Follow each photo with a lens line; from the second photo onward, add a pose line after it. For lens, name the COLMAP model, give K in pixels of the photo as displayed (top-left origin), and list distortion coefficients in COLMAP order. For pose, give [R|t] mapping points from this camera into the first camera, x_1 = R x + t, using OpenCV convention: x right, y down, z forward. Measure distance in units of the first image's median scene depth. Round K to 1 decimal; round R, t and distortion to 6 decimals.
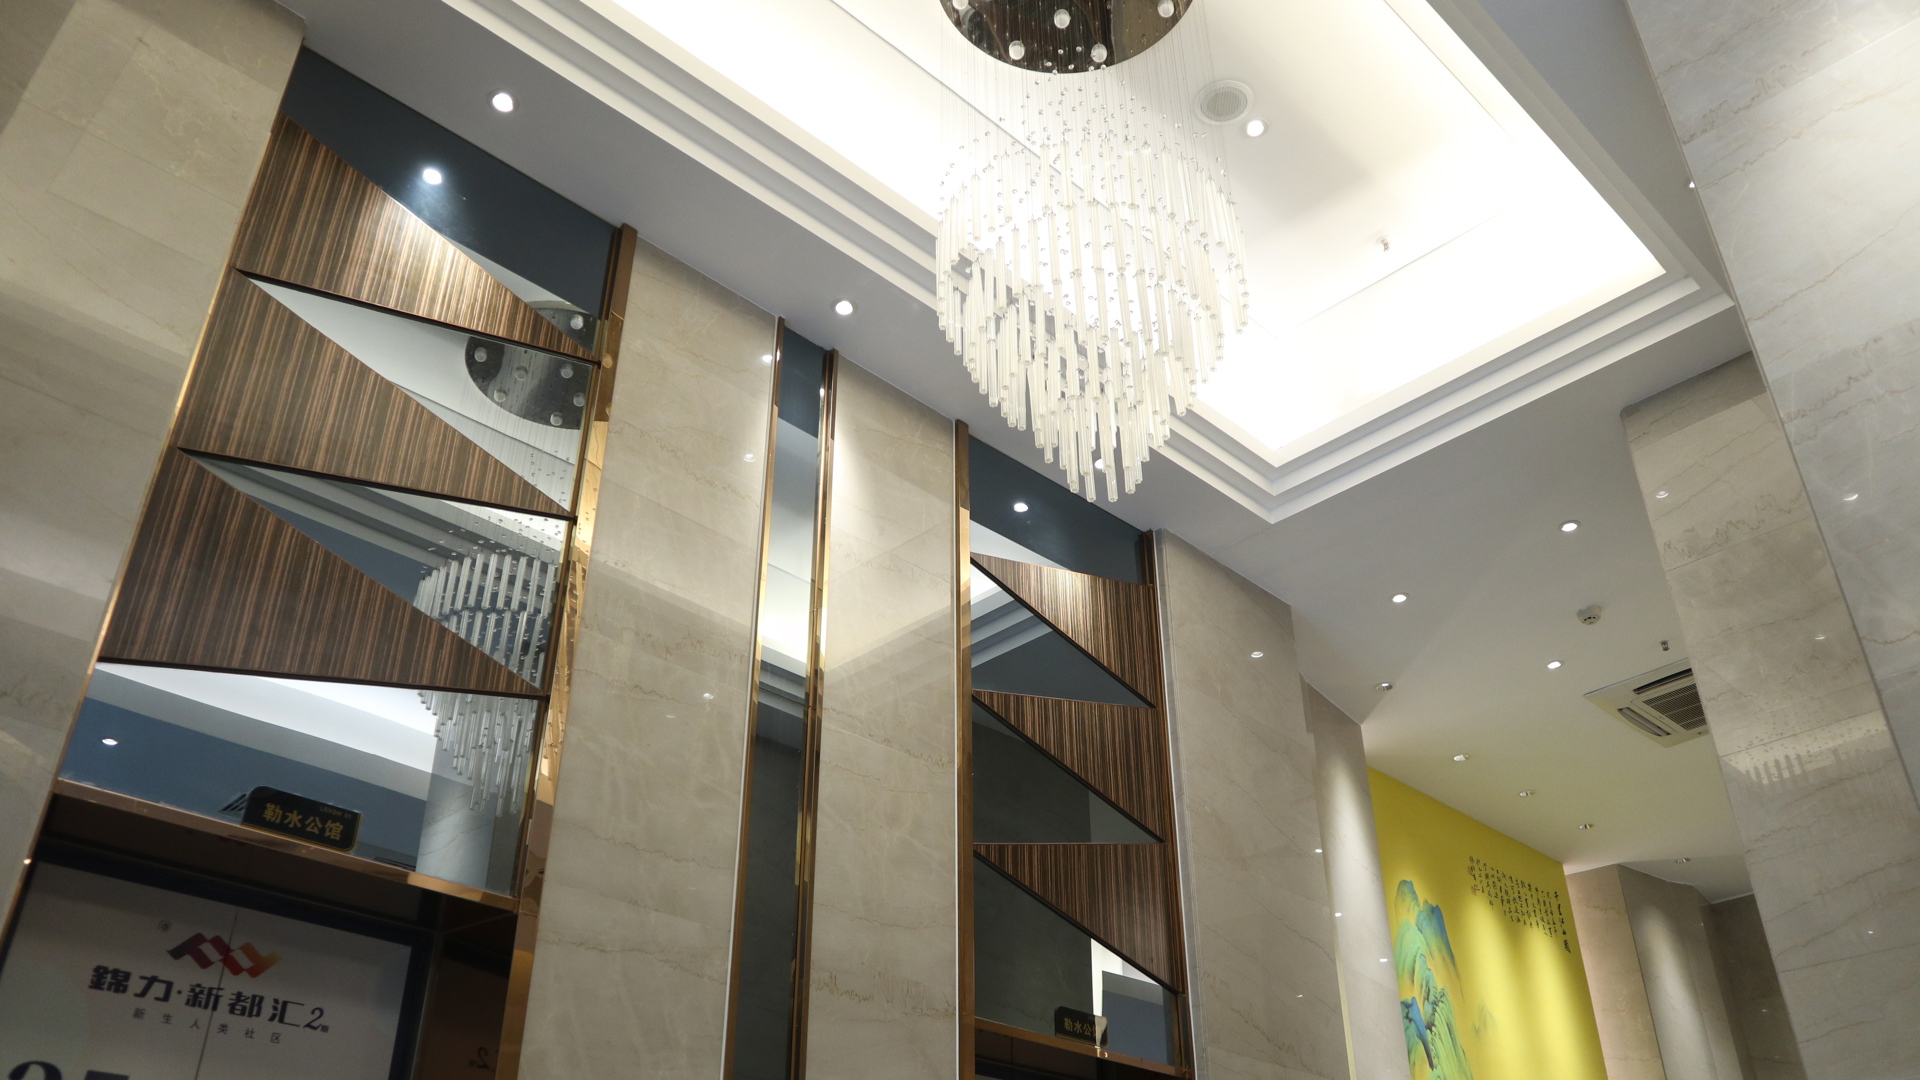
lens RADIAL K [[1532.5, 0, 979.9], [0, 1532.5, 539.6], [0, 0, 1]] dist [-0.109527, 0.110461]
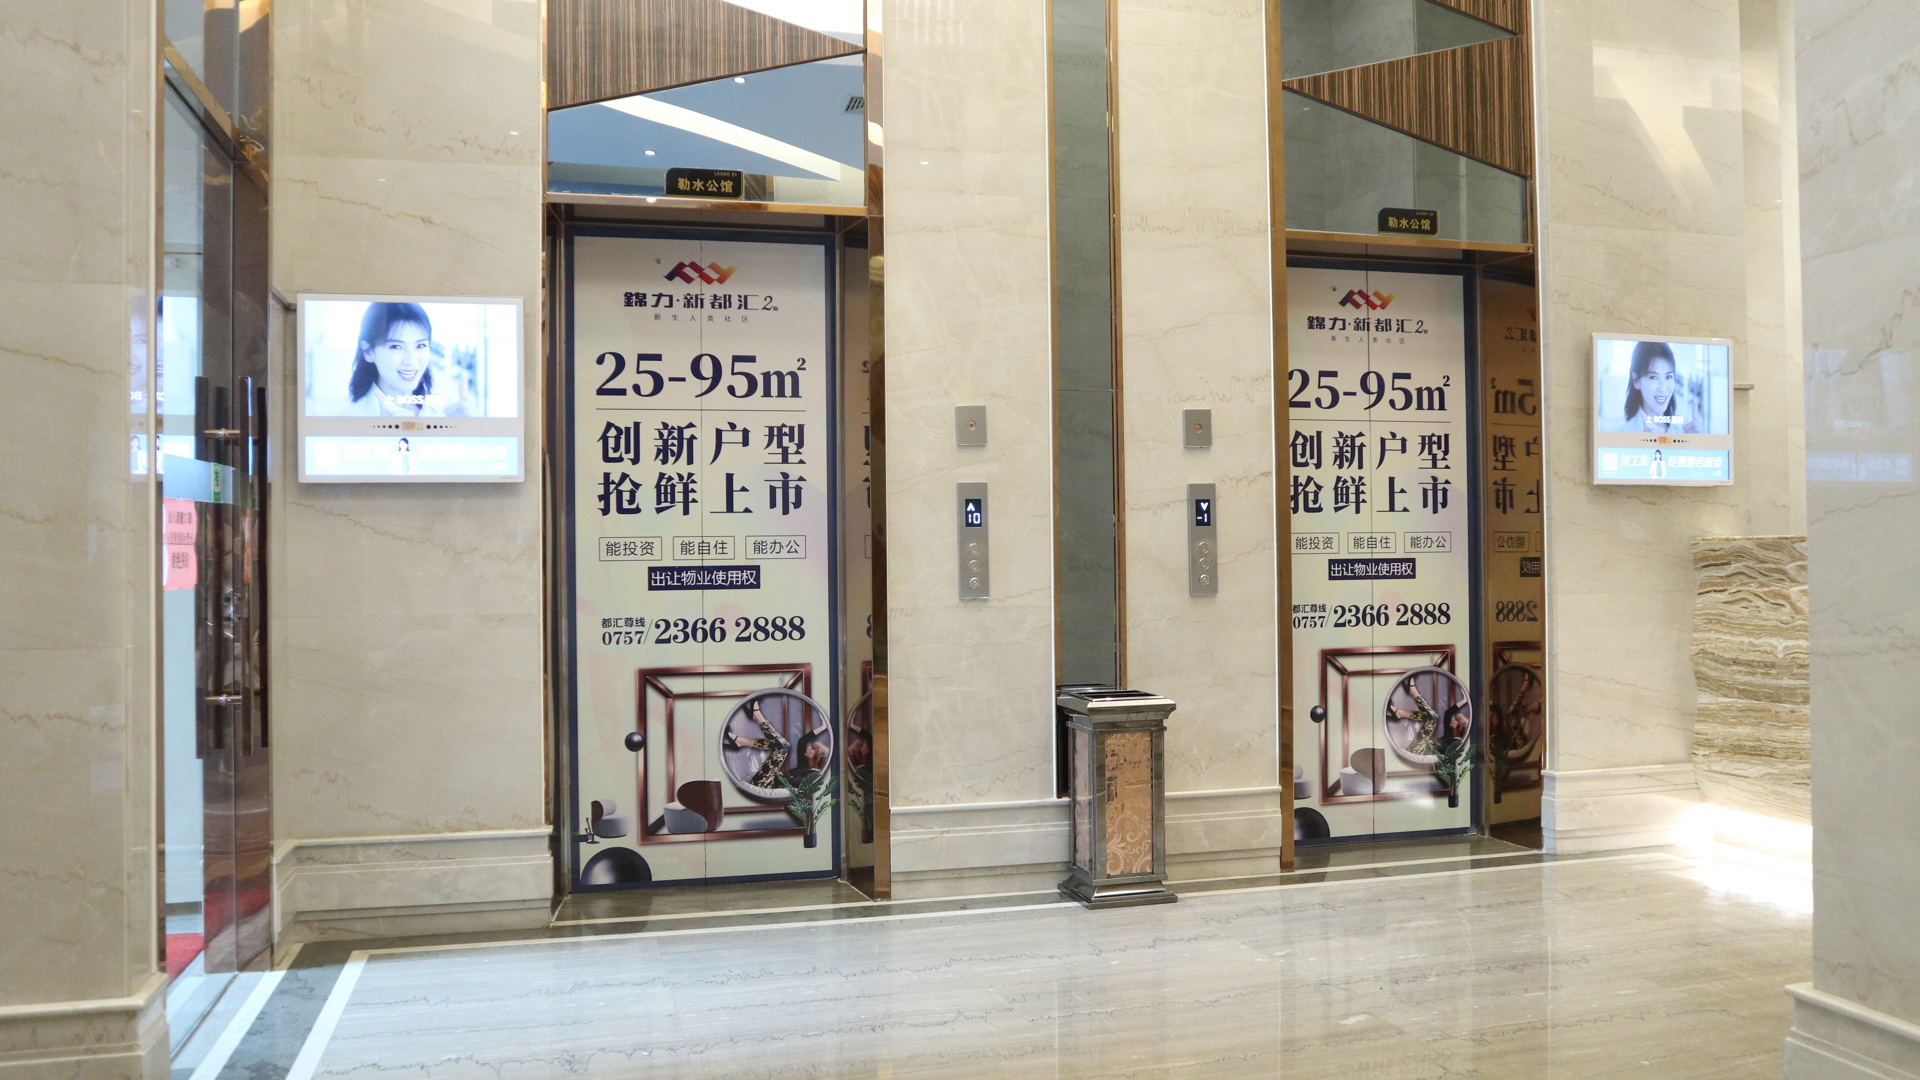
lens RADIAL K [[1532.5, 0, 979.9], [0, 1532.5, 539.6], [0, 0, 1]] dist [-0.109527, 0.110461]
pose [[0.863626, -0.005238, -0.504105, 0.524839], [0.267028, 0.852906, 0.448606, -0.111556], [0.427604, -0.522039, 0.737991, -0.170143]]
